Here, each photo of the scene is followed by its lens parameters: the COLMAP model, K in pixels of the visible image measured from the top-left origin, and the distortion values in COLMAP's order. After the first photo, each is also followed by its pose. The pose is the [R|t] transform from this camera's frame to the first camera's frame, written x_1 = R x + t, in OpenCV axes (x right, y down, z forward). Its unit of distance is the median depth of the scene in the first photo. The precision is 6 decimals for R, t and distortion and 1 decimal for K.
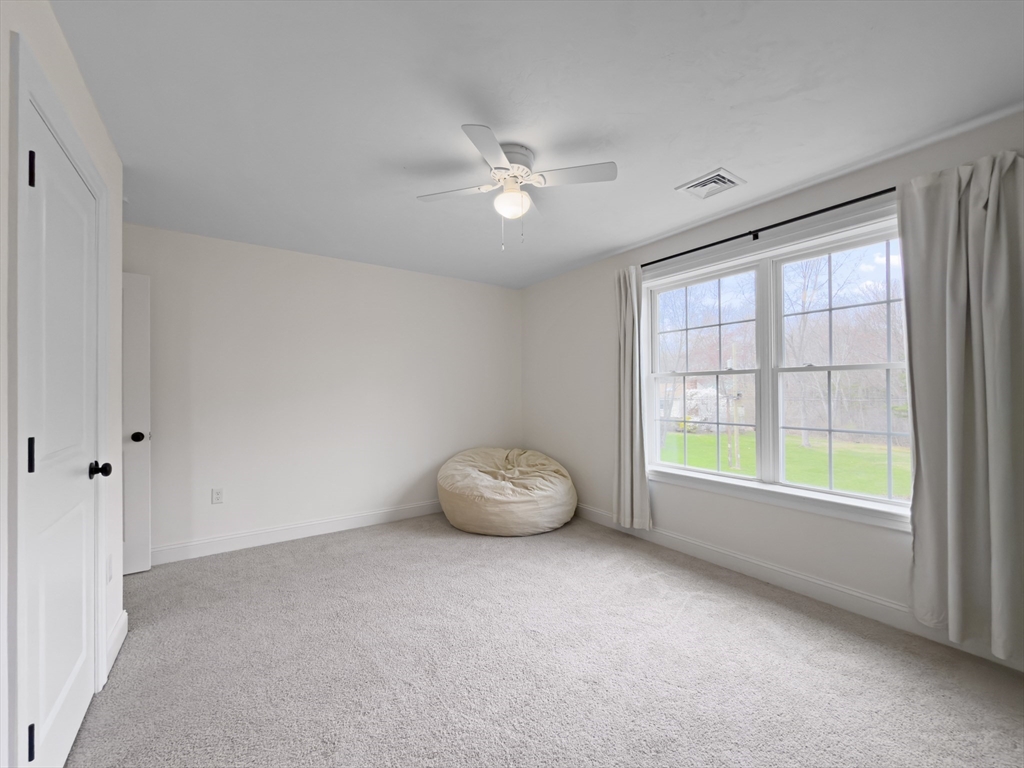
lens RADIAL K [[412.7, 0, 512.0], [0, 412.7, 384.0], [0, 0, 1]] dist [-0.001541, 0.000022]
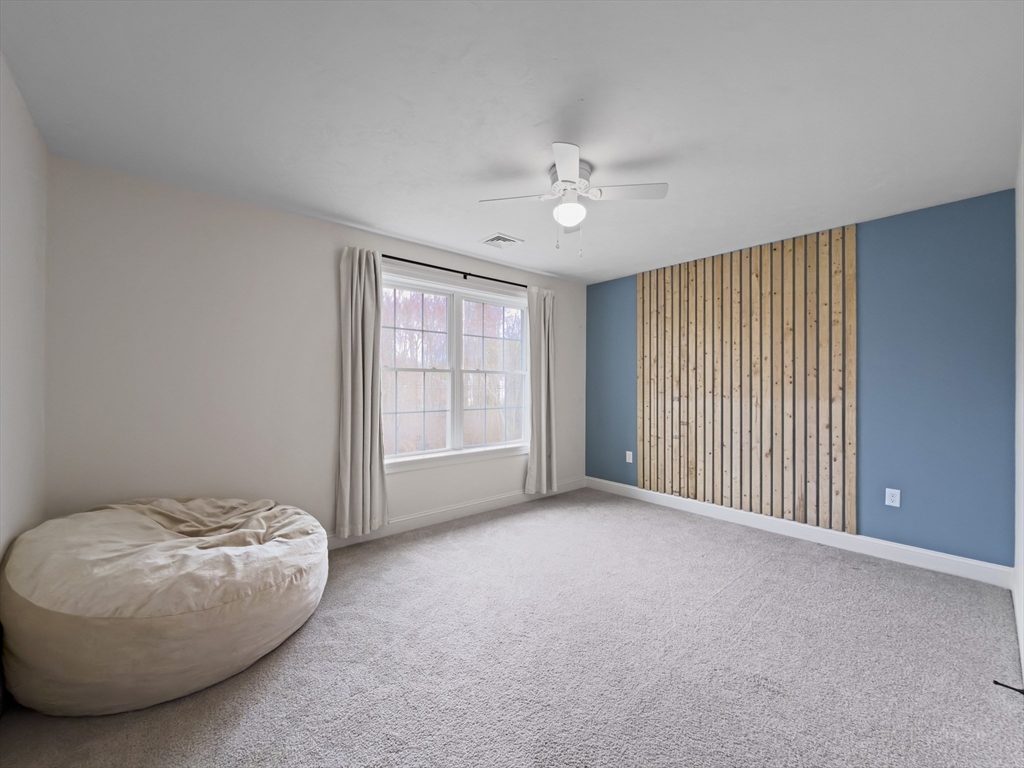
lens RADIAL K [[414.5, 0, 510.0], [0, 414.5, 381.1], [0, 0, 1]] dist [-0.001224, -0.000184]
pose [[-0.104328, 0.017381, 0.994391, -0.835211], [-0.019032, 0.999629, -0.019469, 0.026894], [-0.994361, -0.020956, -0.103958, 0.978839]]
